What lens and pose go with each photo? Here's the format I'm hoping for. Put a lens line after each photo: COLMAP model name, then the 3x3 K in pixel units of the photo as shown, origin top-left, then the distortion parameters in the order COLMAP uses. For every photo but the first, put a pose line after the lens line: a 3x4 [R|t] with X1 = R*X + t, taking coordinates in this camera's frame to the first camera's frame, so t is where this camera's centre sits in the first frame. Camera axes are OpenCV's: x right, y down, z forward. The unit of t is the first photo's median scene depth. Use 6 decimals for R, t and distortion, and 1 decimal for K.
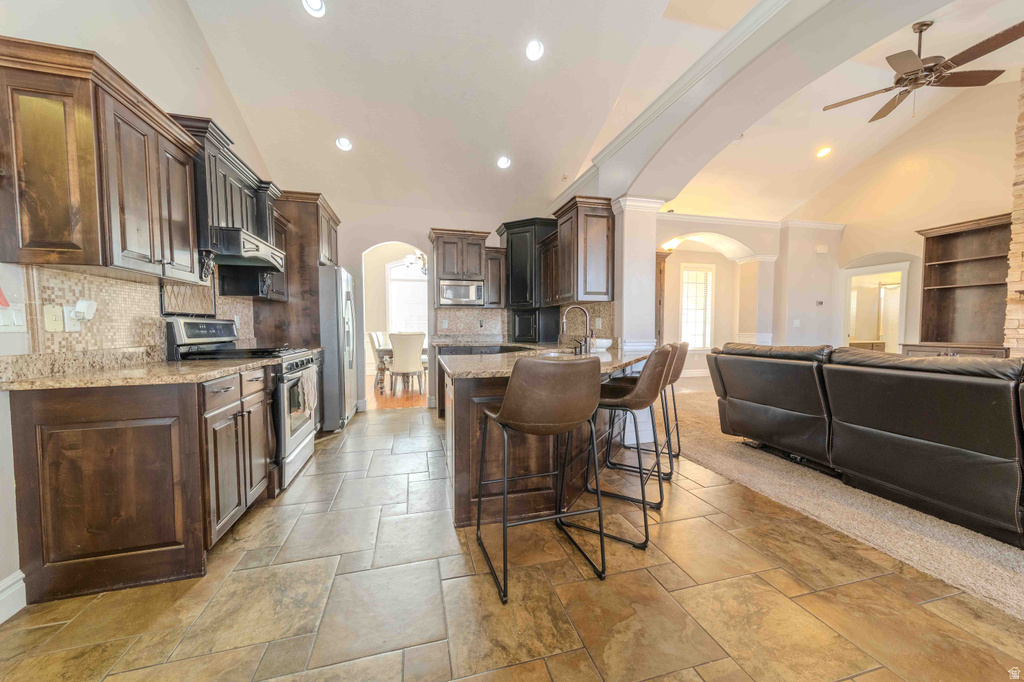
lens RADIAL K [[358.9, 0, 506.7], [0, 358.9, 342.8], [0, 0, 1]] dist [0.008207, 0.000007]
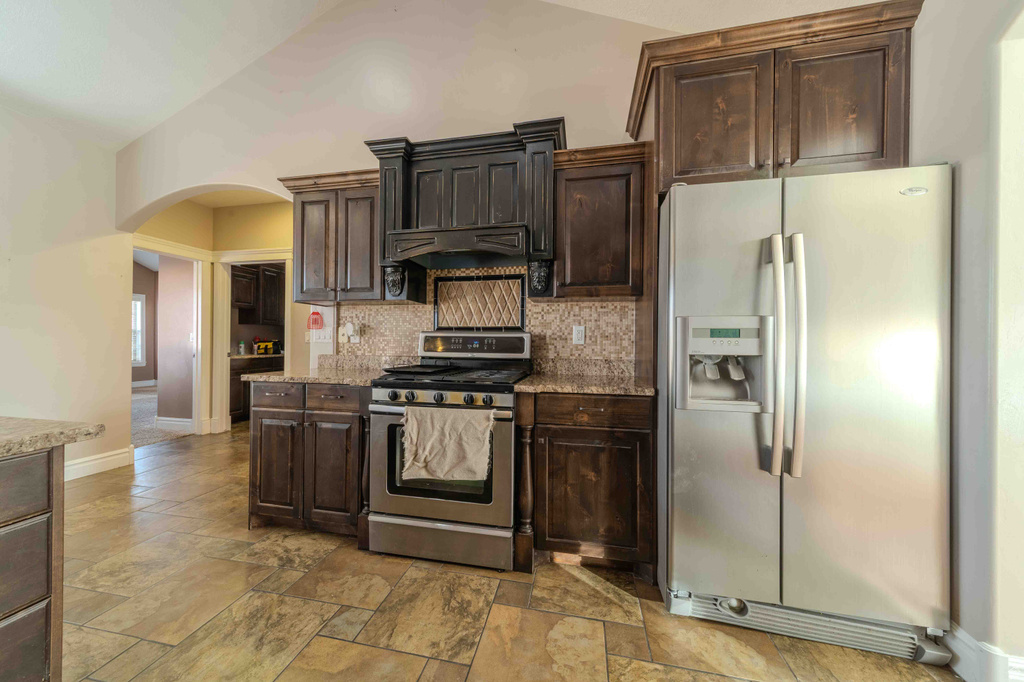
lens RADIAL K [[358.9, 0, 506.7], [0, 358.9, 342.8], [0, 0, 1]] dist [0.008207, 0.000007]
pose [[-0.448135, -0.001531, -0.893964, -0.080105], [-0.049521, 0.998506, 0.023114, -0.092123], [0.892593, 0.054629, -0.447541, 2.117595]]
